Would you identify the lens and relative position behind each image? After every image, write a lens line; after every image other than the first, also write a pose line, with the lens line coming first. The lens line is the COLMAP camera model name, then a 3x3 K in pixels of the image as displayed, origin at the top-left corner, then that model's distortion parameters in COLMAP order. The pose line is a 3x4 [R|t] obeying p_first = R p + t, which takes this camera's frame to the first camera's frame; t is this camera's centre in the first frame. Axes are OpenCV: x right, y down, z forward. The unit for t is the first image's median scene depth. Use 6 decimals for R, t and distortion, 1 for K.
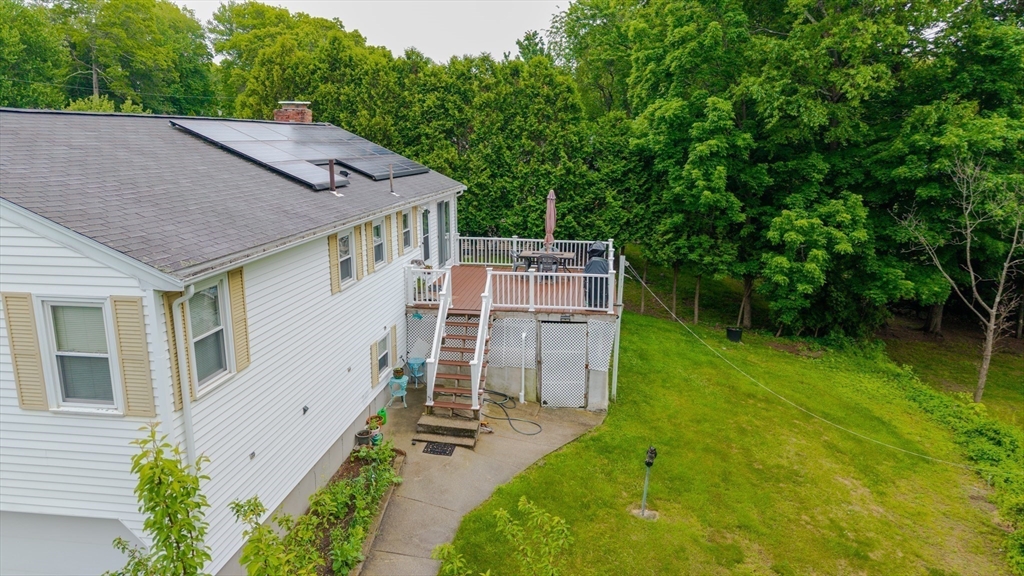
lens RADIAL K [[733.3, 0, 510.8], [0, 733.3, 288.6], [0, 0, 1]] dist [0.002676, 0.001342]
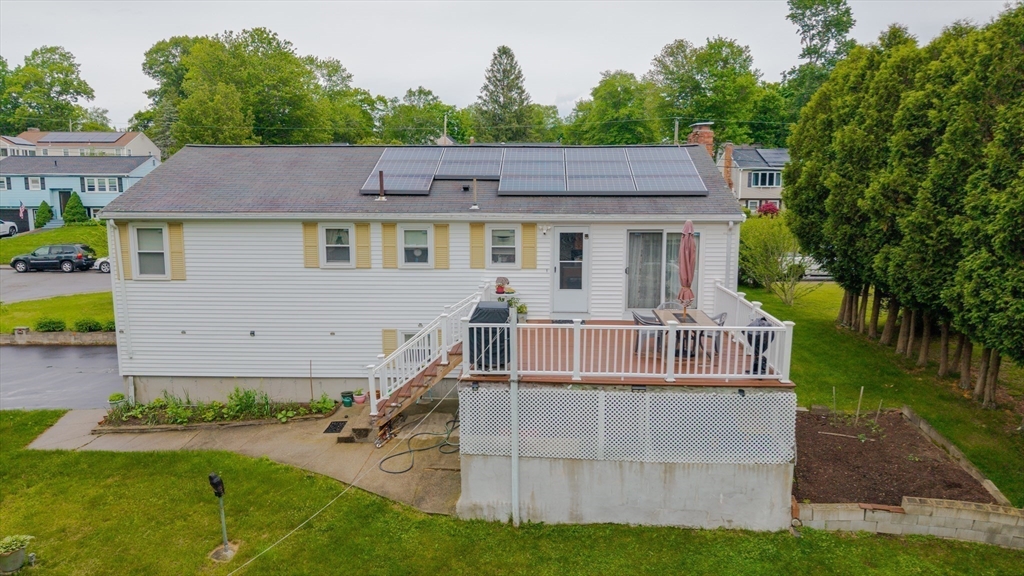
lens RADIAL K [[733.3, 0, 511.6], [0, 733.3, 289.4], [0, 0, 1]] dist [0.002676, 0.001342]
pose [[0.120455, 0.202496, -0.971847, 1.006082], [-0.211619, 0.961711, 0.174155, -0.239515], [0.969901, 0.184683, 0.158695, 1.082070]]
